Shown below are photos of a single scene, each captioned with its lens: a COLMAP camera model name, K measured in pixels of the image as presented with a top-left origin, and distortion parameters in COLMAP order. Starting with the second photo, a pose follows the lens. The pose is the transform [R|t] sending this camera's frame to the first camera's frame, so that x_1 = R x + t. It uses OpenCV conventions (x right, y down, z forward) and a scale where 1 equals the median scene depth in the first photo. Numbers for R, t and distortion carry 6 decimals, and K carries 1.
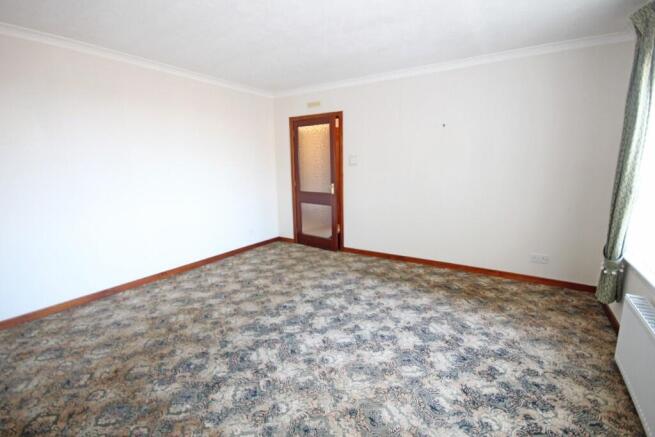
lens RADIAL K [[301.5, 0, 327.7], [0, 301.5, 217.7], [0, 0, 1]] dist [-0.003054, -0.002045]
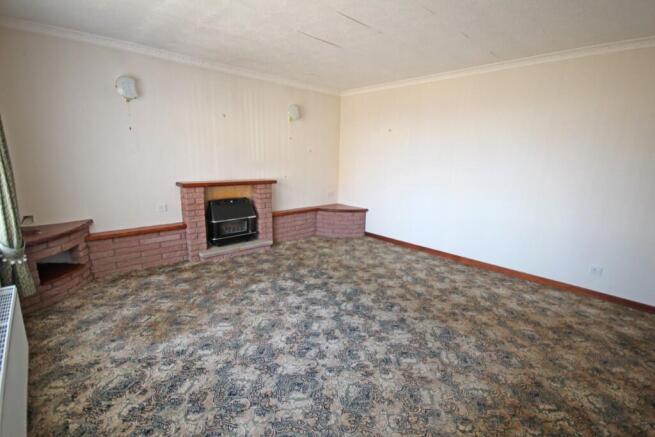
lens RADIAL K [[301.5, 0, 327.3], [0, 301.5, 219.8], [0, 0, 1]] dist [-0.003054, -0.002045]
pose [[-0.254030, 0.204125, -0.945411, 1.046216], [-0.195527, 0.946455, 0.256888, -0.238937], [0.947226, 0.250111, -0.200516, 1.268237]]
